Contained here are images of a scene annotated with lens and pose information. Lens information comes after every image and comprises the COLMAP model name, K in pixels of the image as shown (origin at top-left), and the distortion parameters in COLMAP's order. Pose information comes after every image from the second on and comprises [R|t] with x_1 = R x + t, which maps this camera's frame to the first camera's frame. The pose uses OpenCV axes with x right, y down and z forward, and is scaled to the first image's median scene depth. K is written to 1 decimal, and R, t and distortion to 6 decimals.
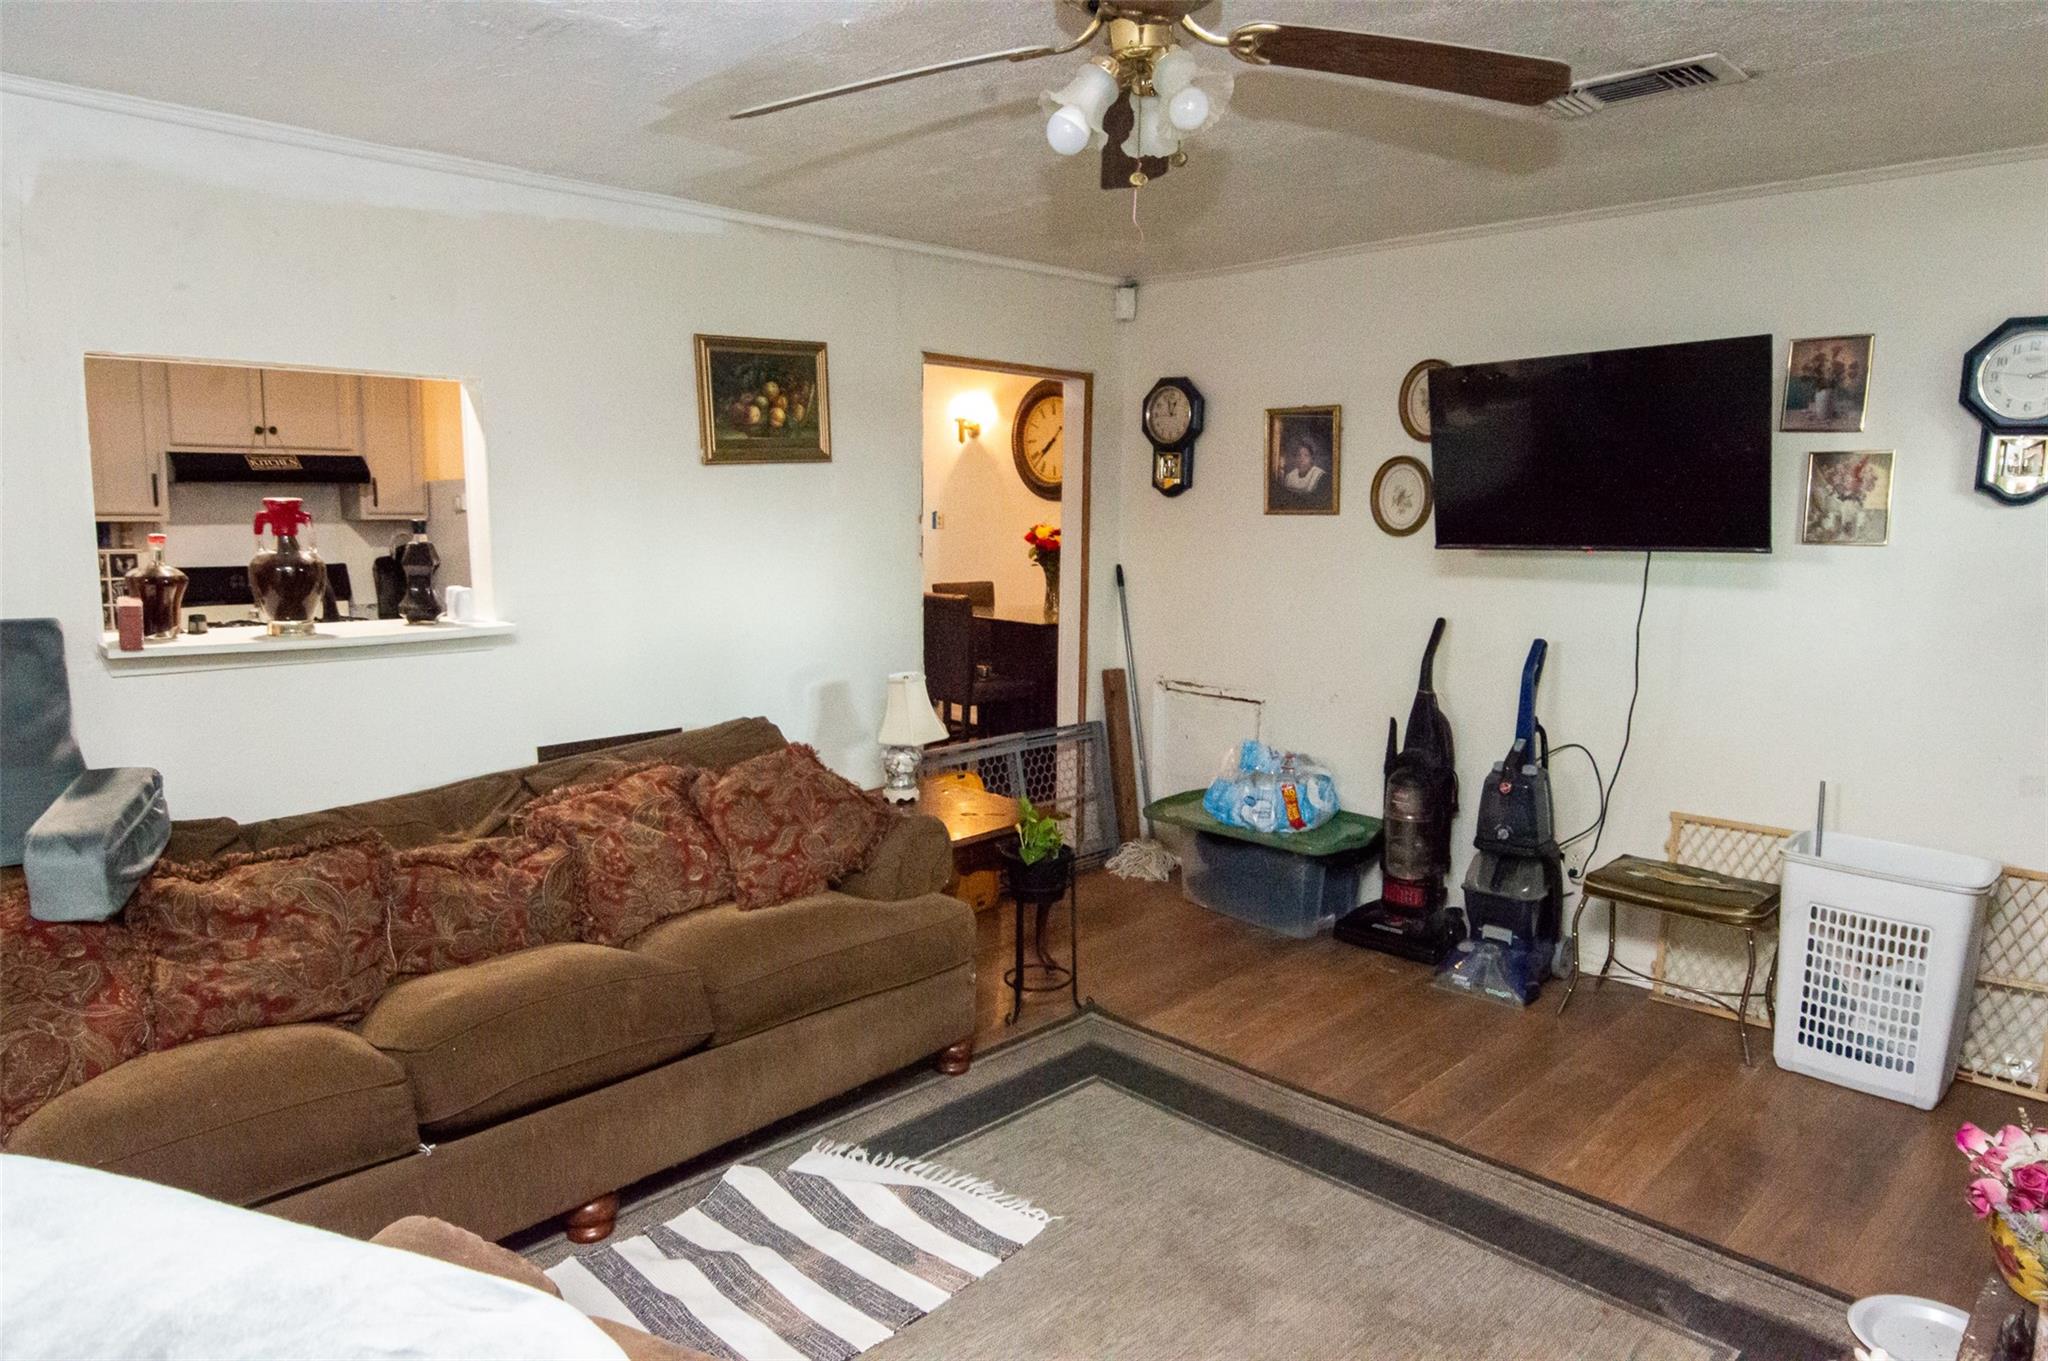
lens RADIAL K [[1277.4, 0, 1026.9], [0, 1277.4, 686.6], [0, 0, 1]] dist [-0.018904, -0.003353]
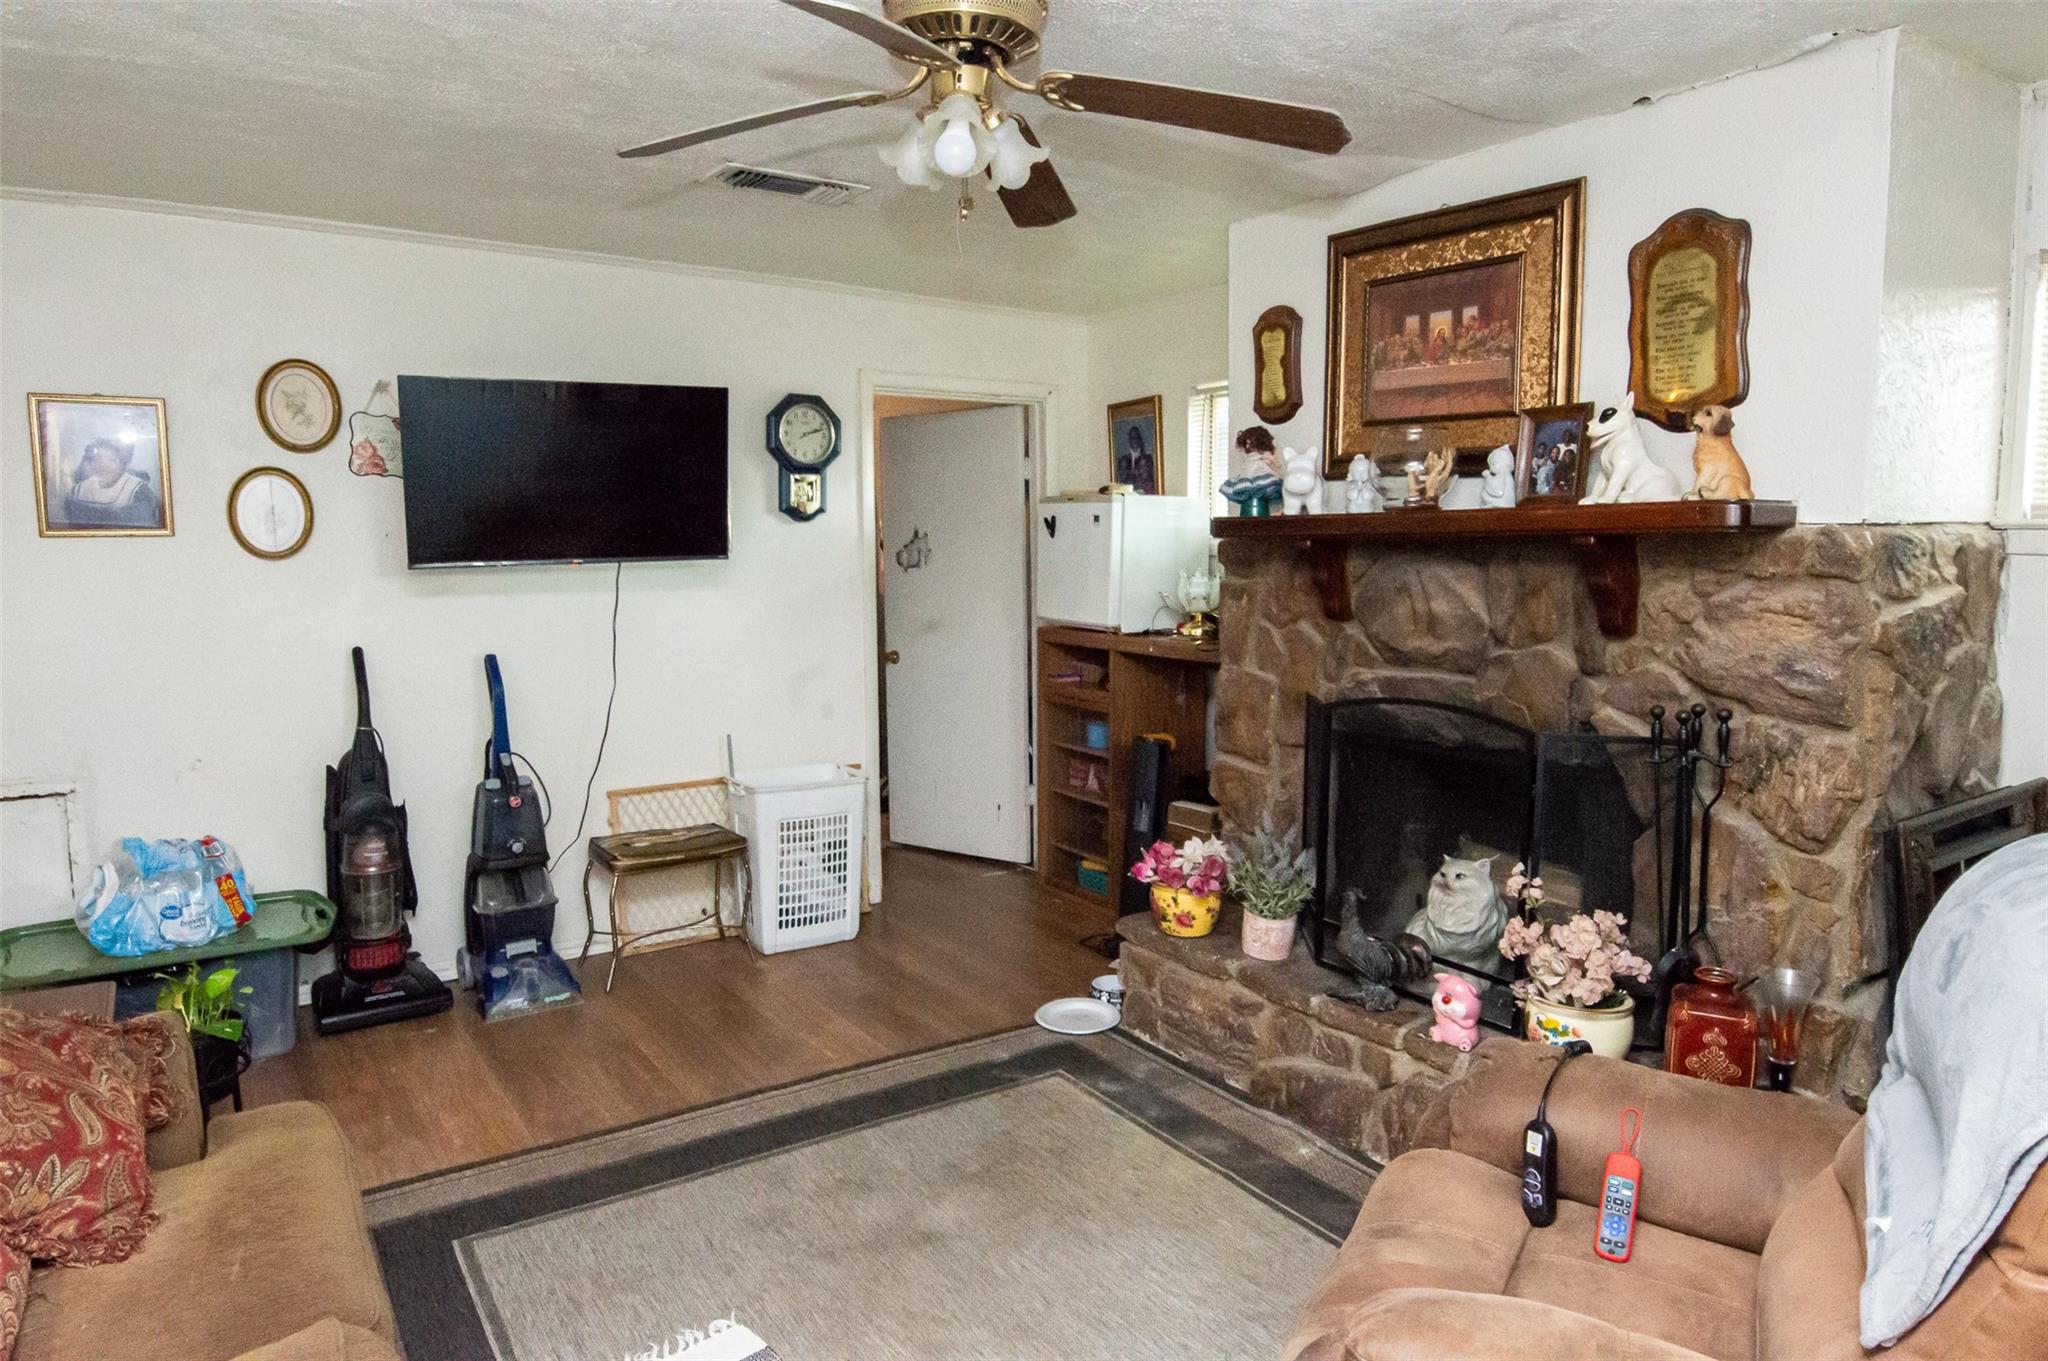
lens RADIAL K [[1277.4, 0, 1027.2], [0, 1277.4, 663.7], [0, 0, 1]] dist [-0.018904, -0.003353]
pose [[0.185100, -0.105628, 0.977026, -0.609638], [0.142426, 0.986593, 0.079679, -0.059546], [-0.972344, 0.124406, 0.197663, 0.455465]]
